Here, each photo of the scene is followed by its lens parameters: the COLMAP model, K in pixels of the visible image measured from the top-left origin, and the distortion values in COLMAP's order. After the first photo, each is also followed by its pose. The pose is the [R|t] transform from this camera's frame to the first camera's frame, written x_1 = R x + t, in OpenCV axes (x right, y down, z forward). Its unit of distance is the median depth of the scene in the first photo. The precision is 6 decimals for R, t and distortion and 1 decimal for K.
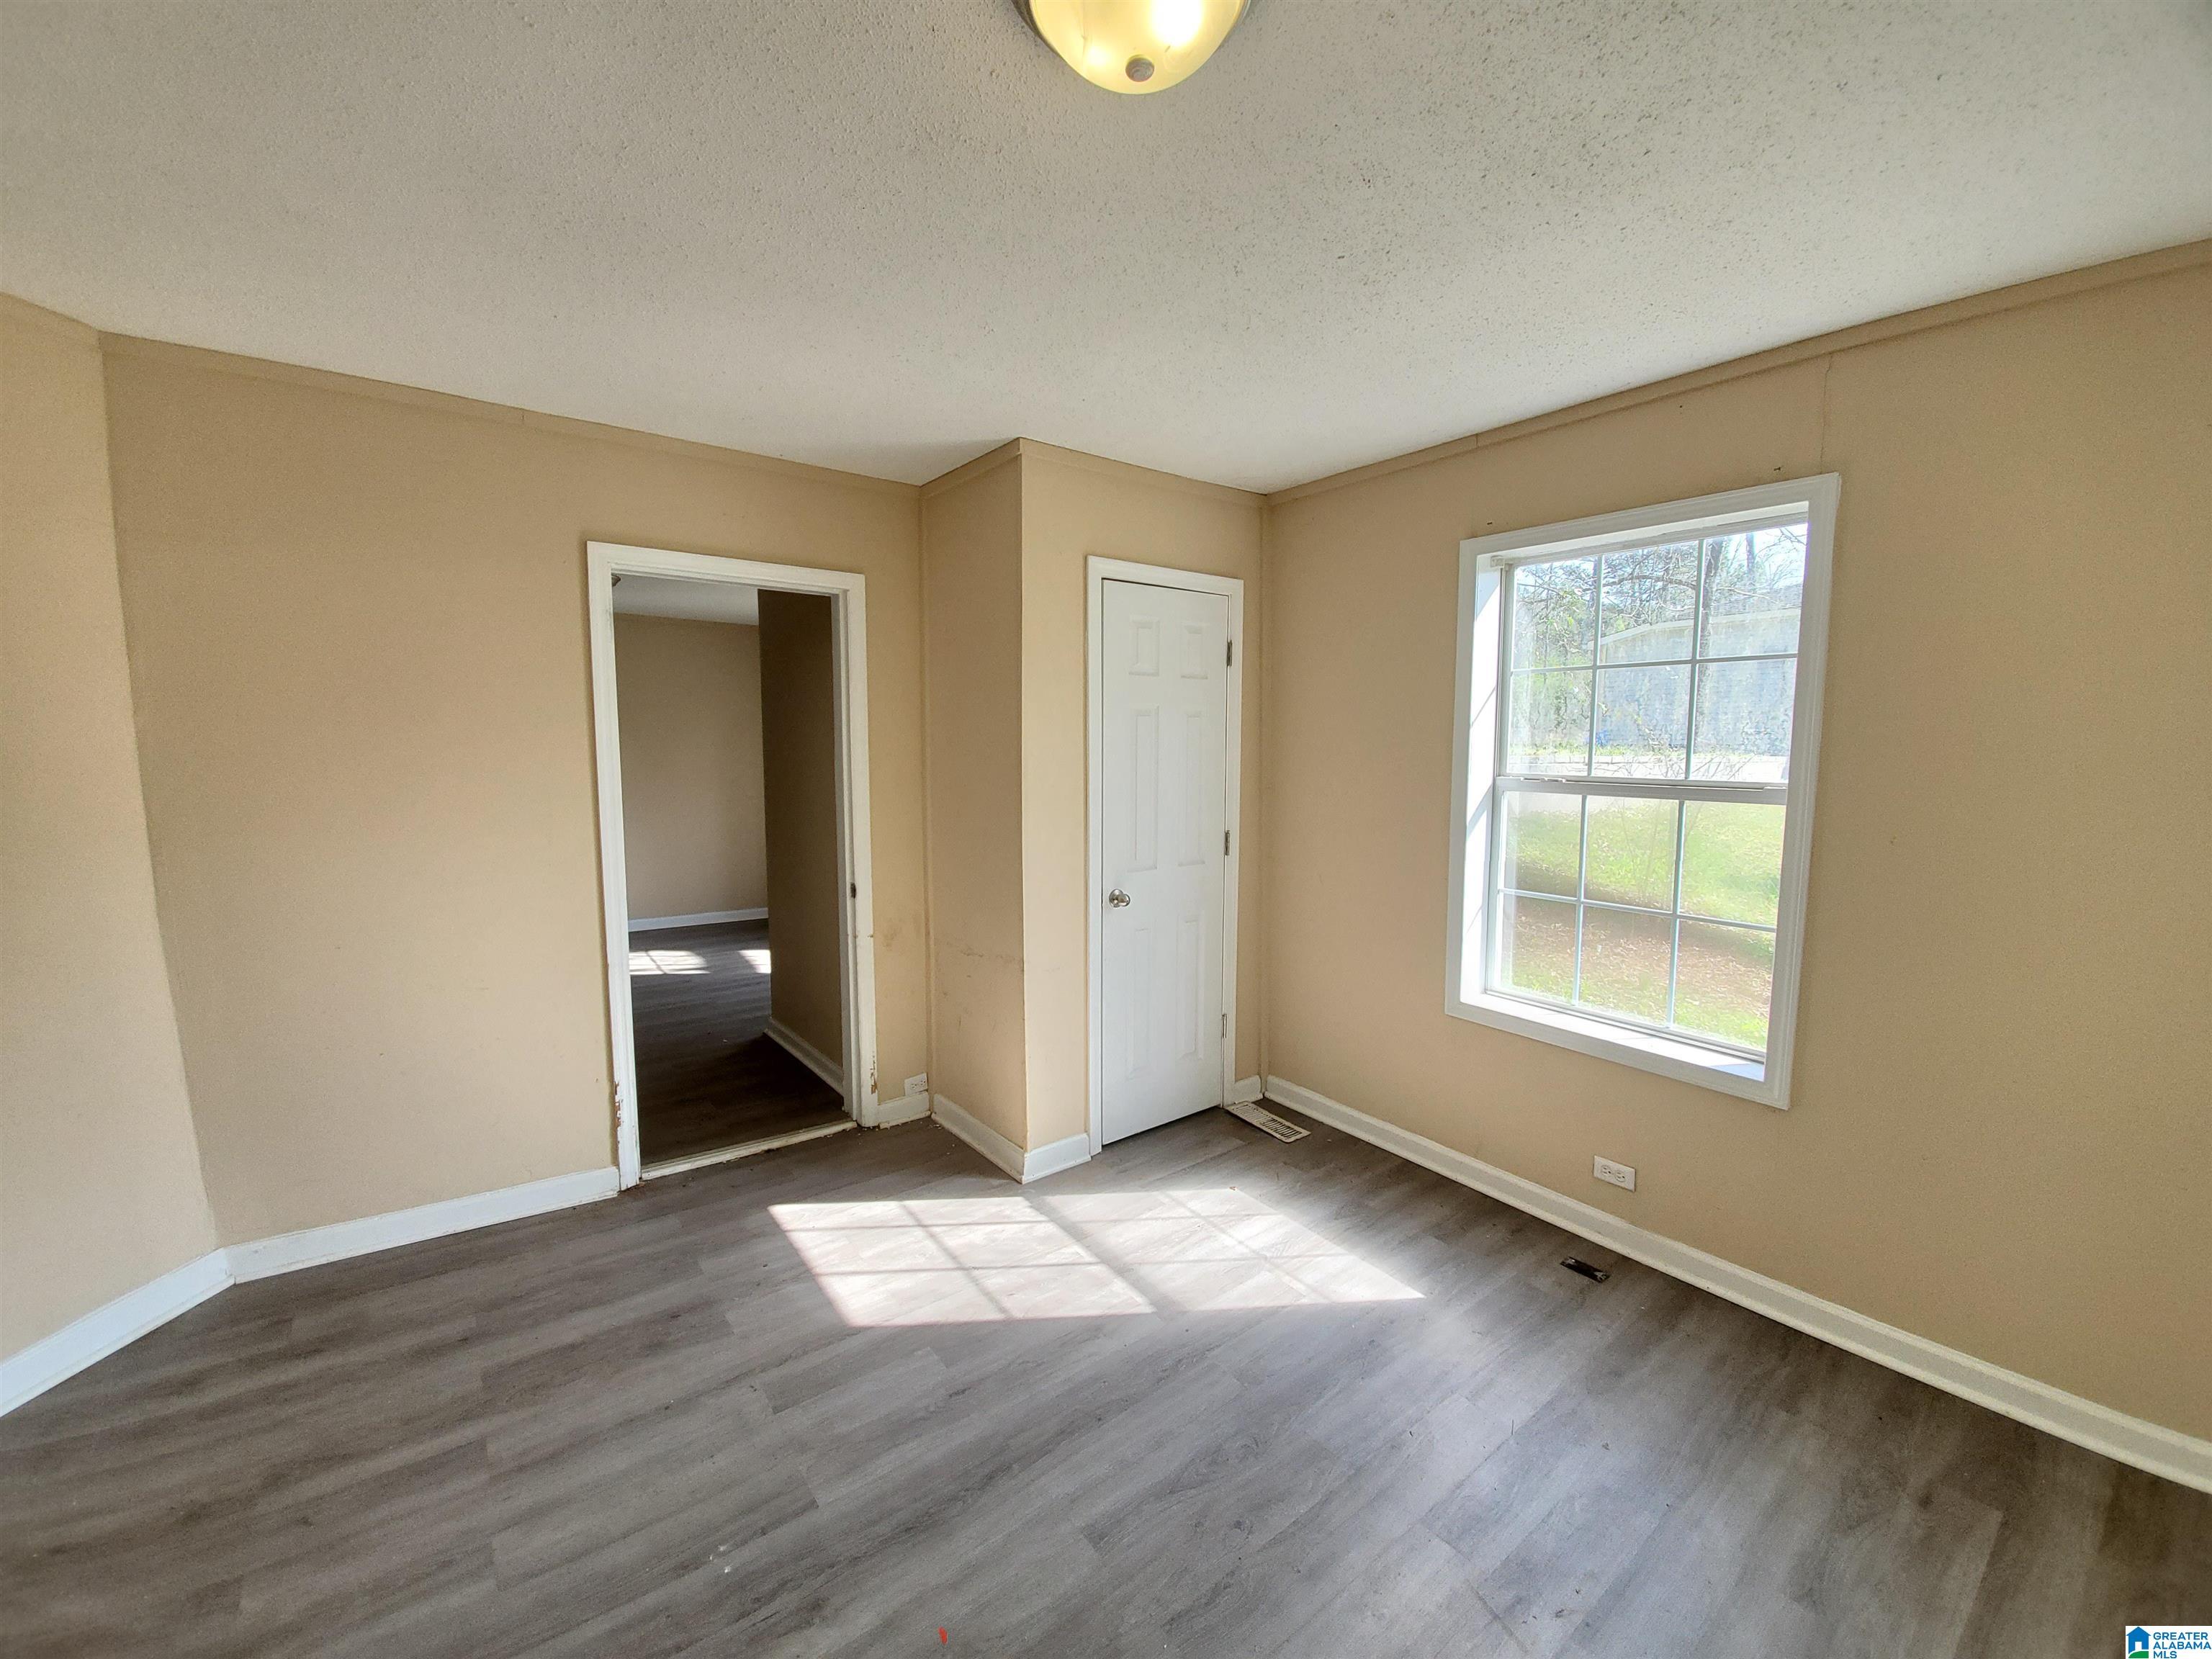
lens RADIAL K [[880.8, 0, 1101.7], [0, 880.8, 825.8], [0, 0, 1]] dist [-0.002835, -0.009266]
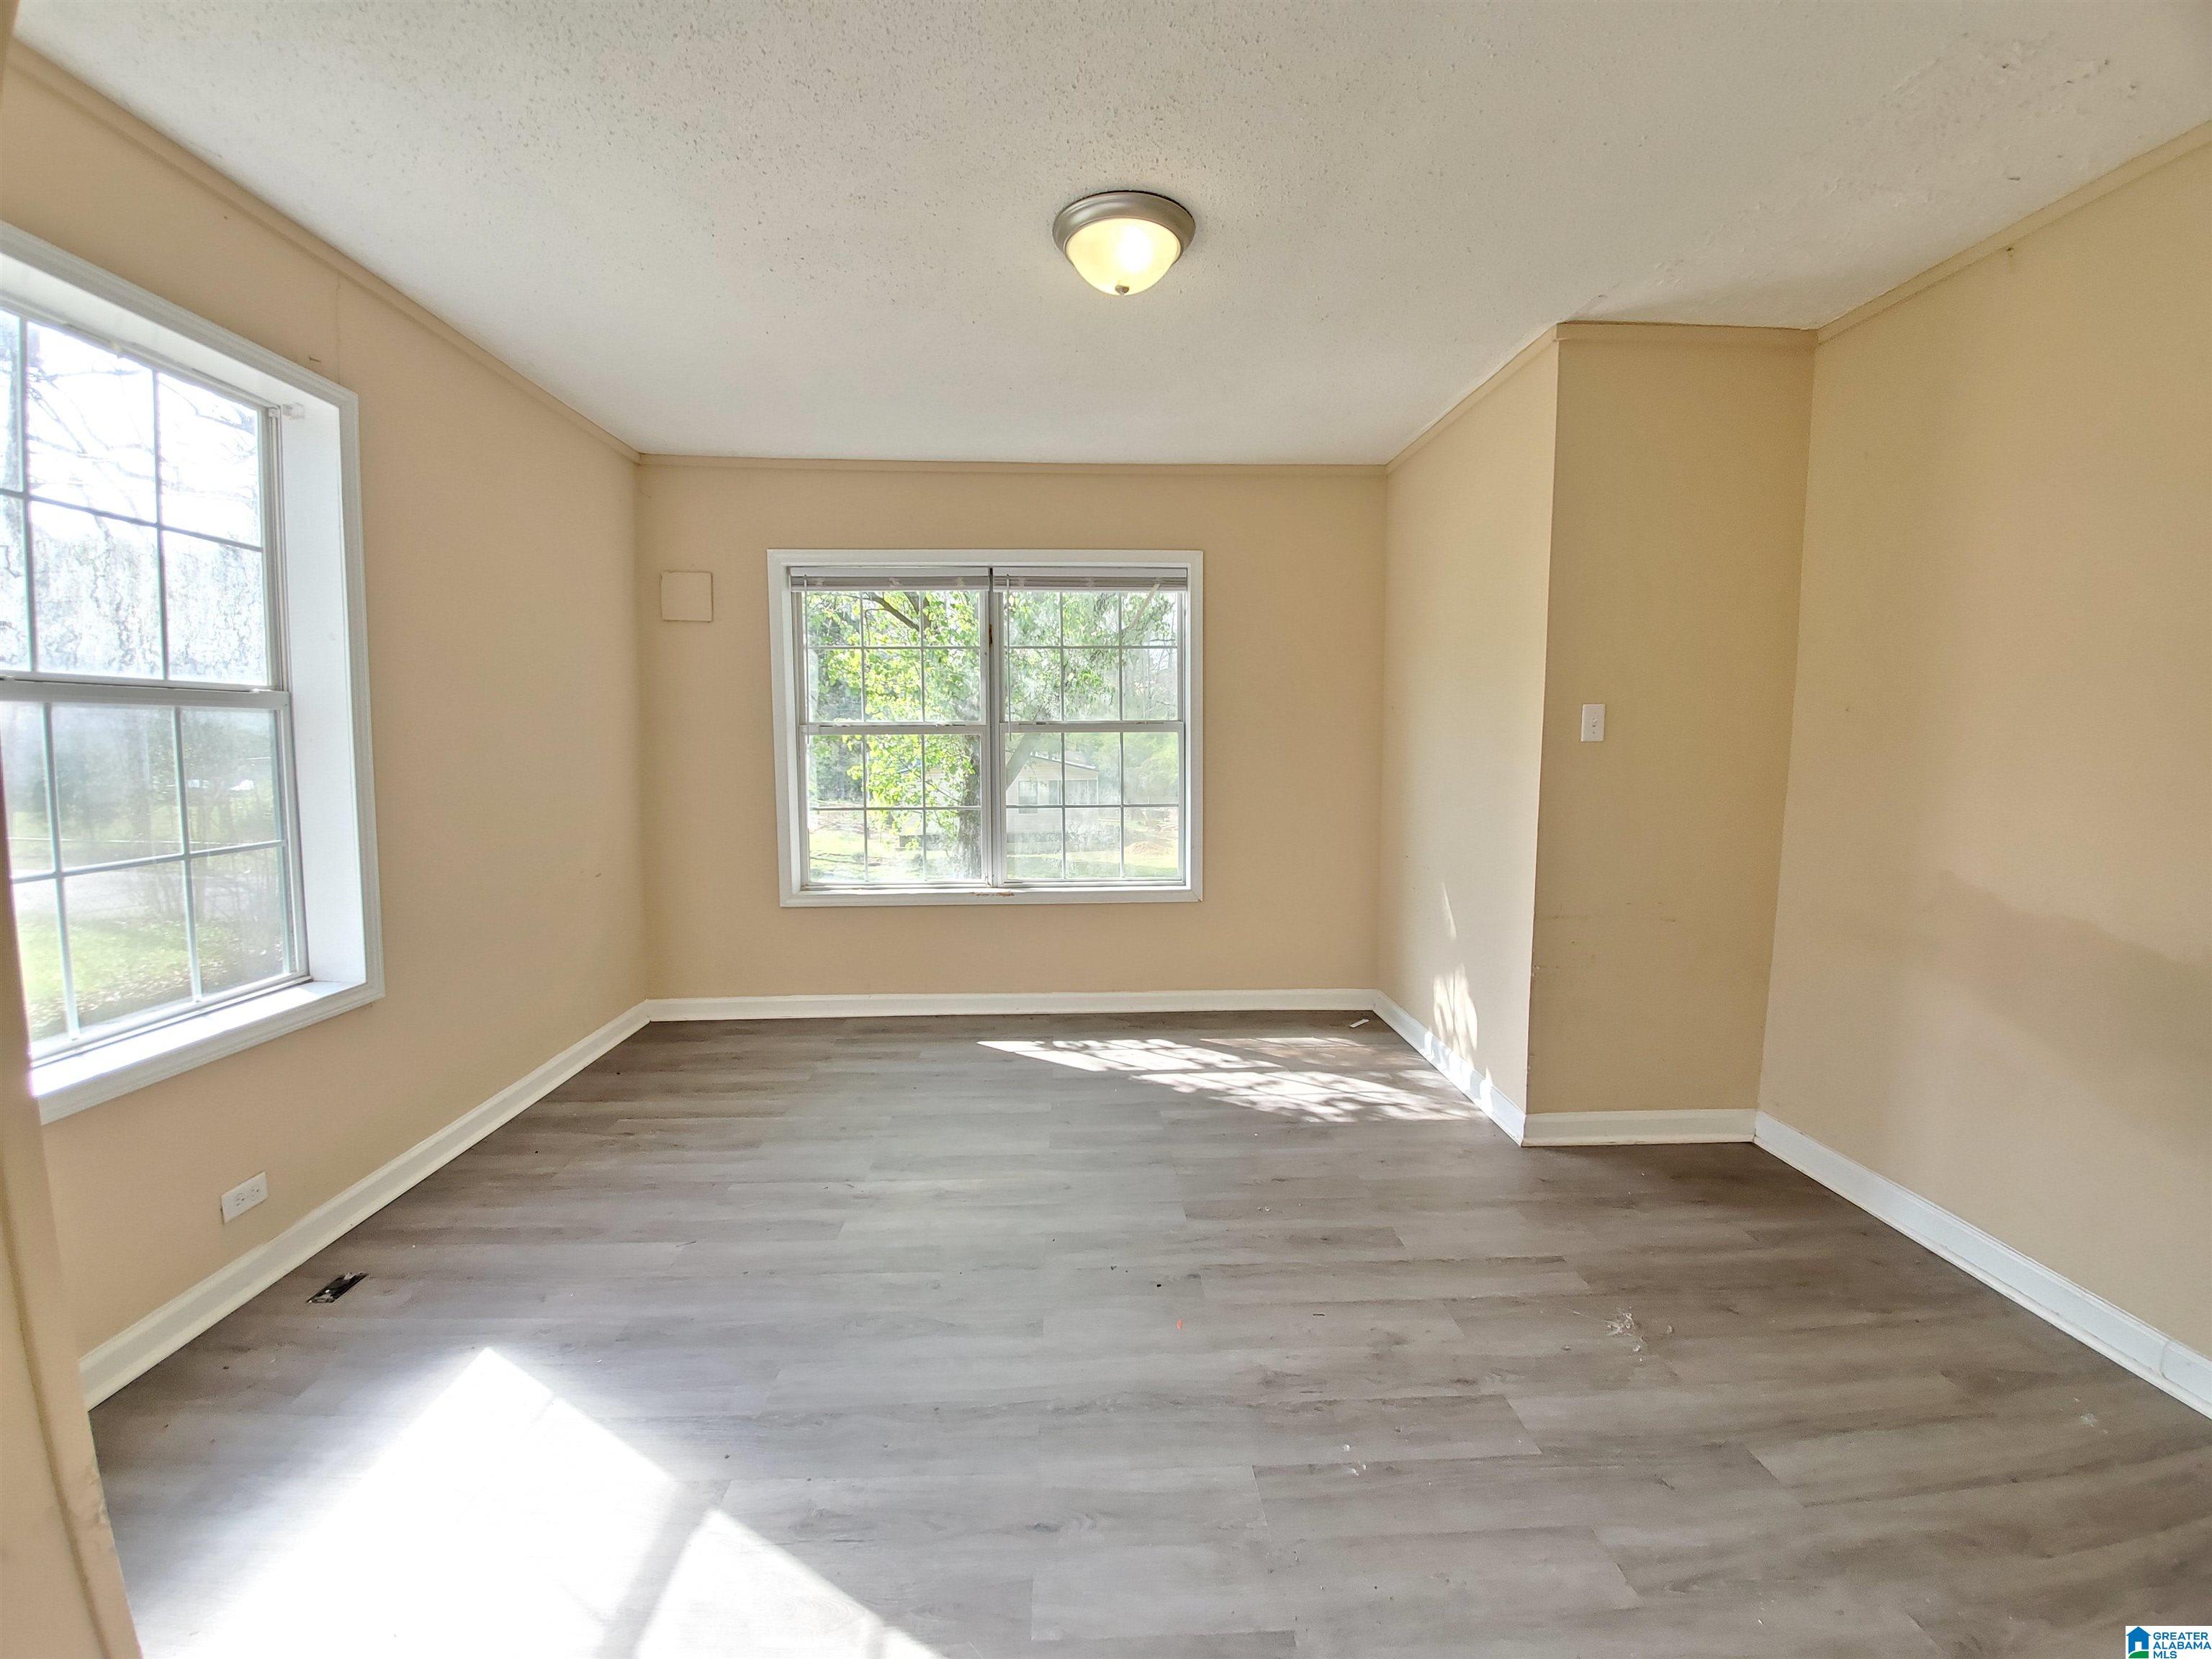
lens RADIAL K [[880.8, 0, 1102.6], [0, 880.8, 826.4], [0, 0, 1]] dist [-0.002835, -0.009266]
pose [[-0.824595, -0.063833, 0.562111, -0.625007], [0.045389, 0.982946, 0.178207, -0.033979], [-0.563900, 0.172462, -0.807635, 1.608274]]
